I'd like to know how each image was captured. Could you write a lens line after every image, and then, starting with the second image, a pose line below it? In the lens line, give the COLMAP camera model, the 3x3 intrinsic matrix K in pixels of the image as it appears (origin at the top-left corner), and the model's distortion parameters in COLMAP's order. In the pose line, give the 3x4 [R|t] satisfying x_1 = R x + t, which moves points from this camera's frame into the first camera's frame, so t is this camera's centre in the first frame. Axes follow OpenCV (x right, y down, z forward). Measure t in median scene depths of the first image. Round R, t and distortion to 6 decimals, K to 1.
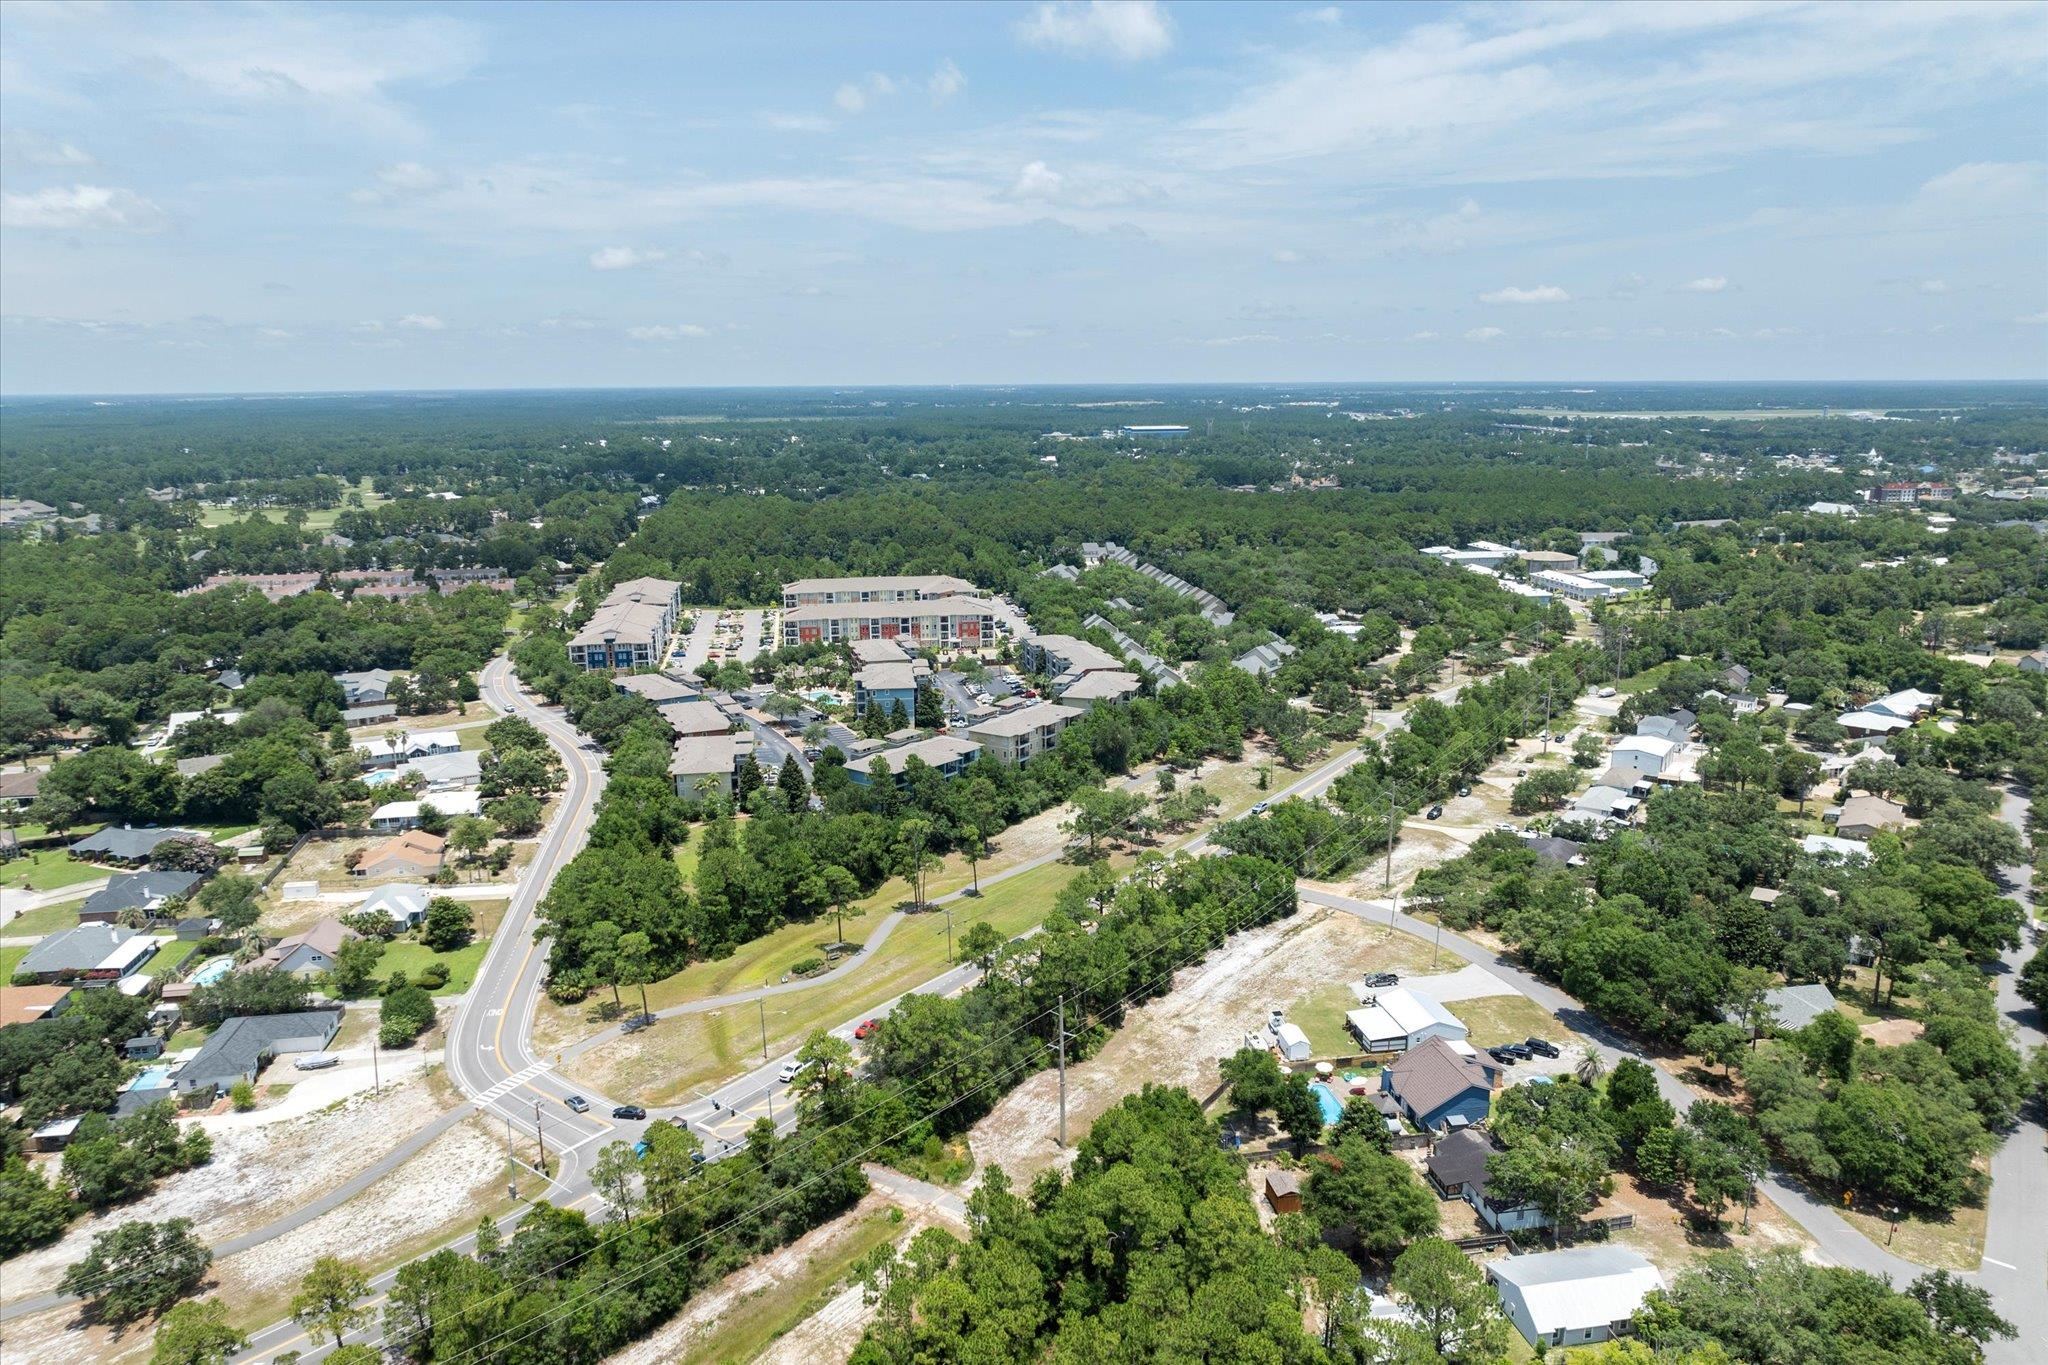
lens RADIAL K [[954.8, 0, 1023.0], [0, 954.8, 668.8], [0, 0, 1]] dist [-0.013767, 0.000086]
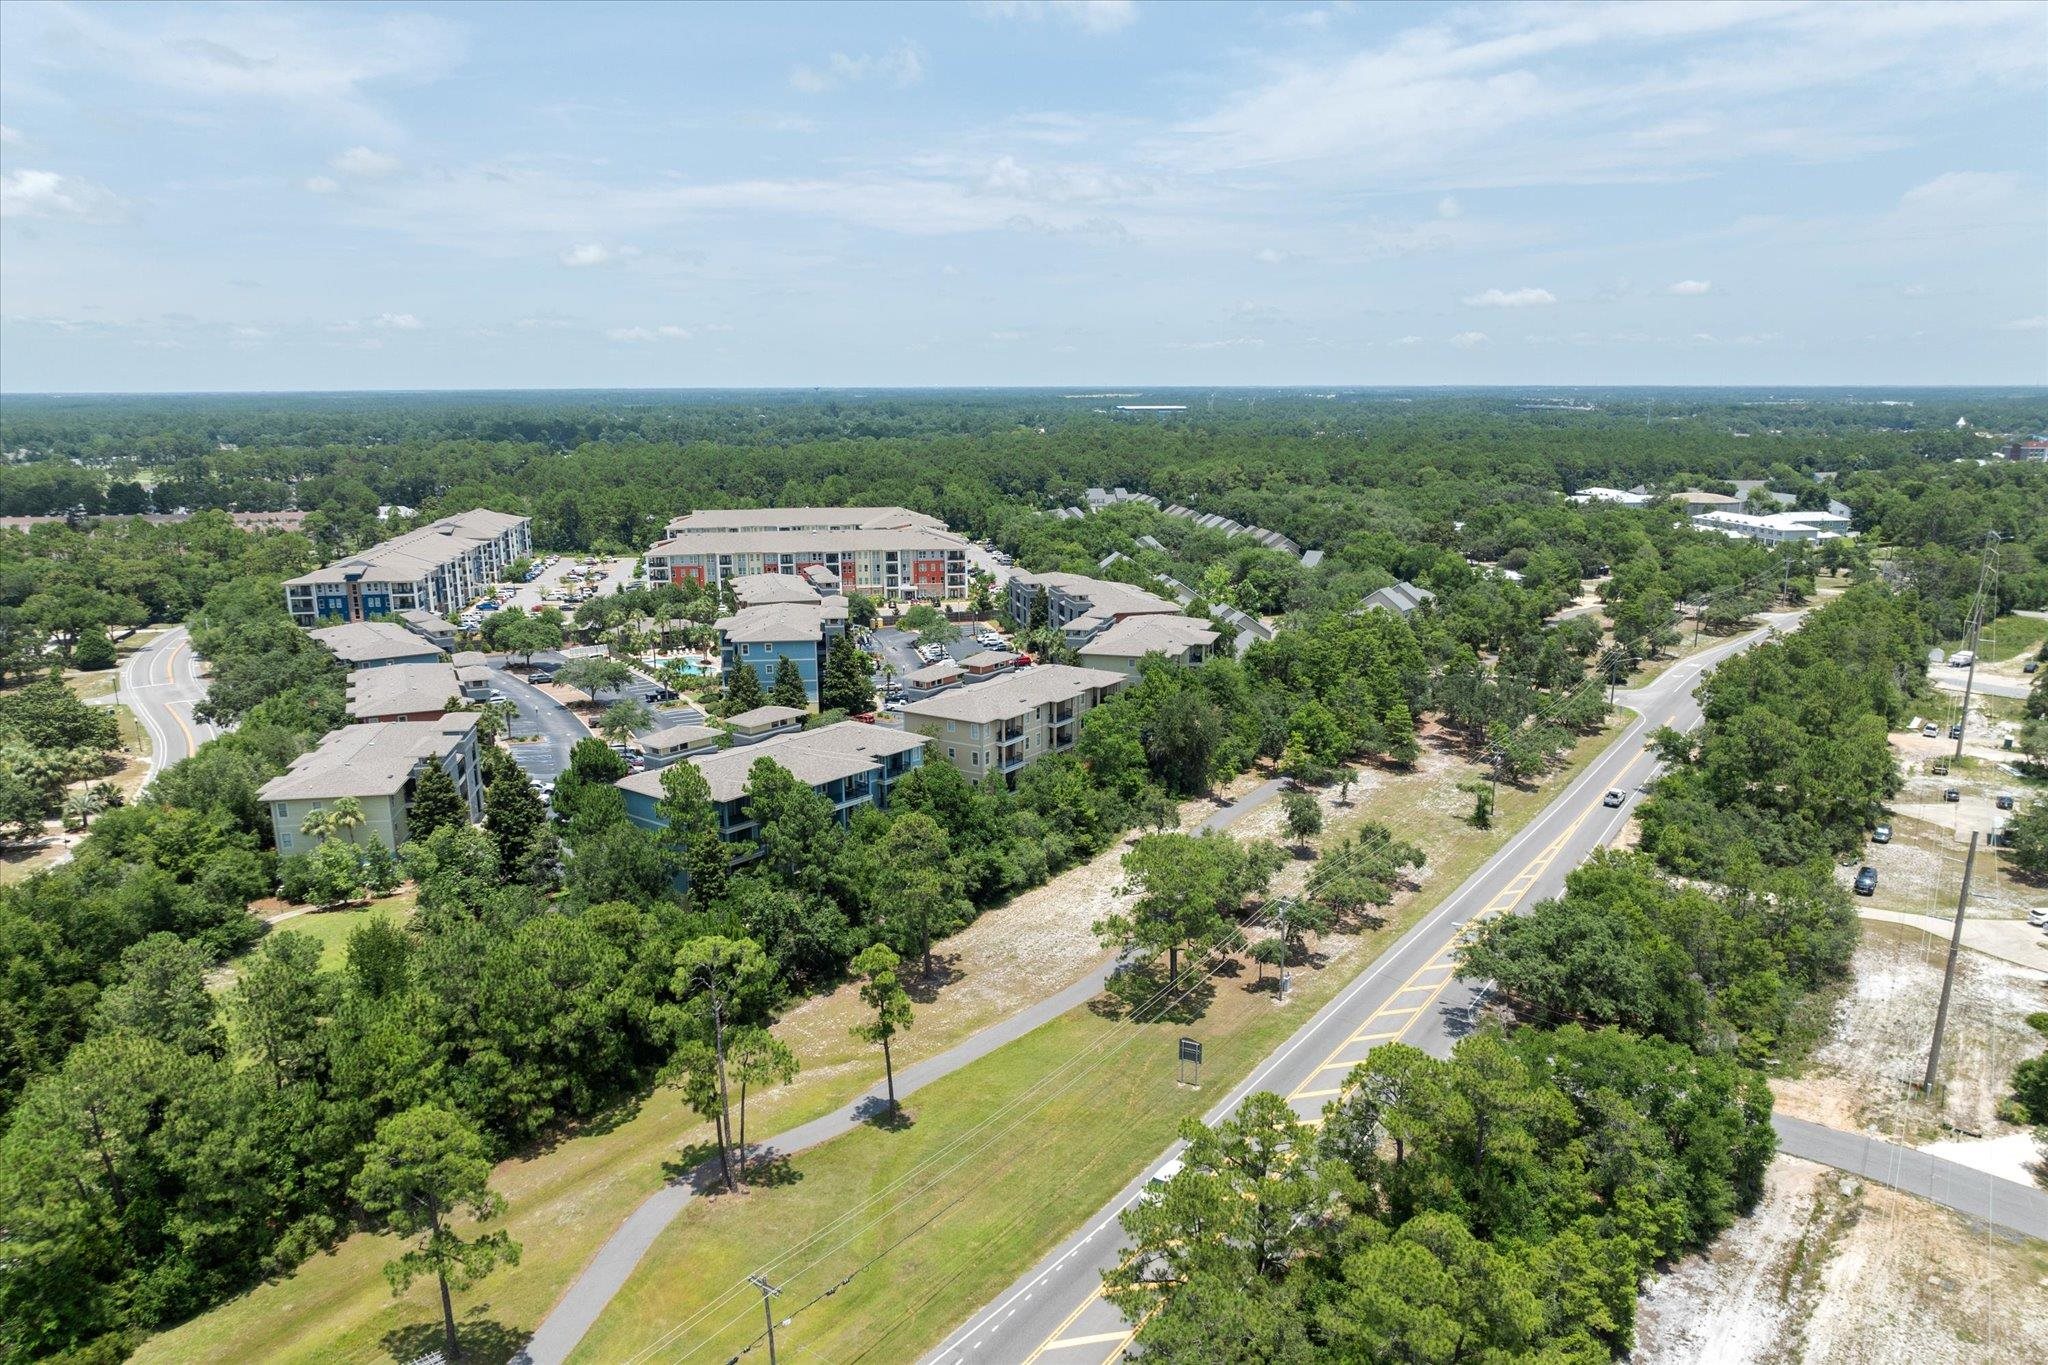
lens RADIAL K [[954.8, 0, 1038.9], [0, 954.8, 681.9], [0, 0, 1]] dist [-0.013767, 0.000086]
pose [[0.999411, 0.003870, 0.034107, -0.002032], [-0.004175, 0.999952, 0.008872, 0.033036], [-0.034071, -0.009009, 0.999379, 0.366856]]
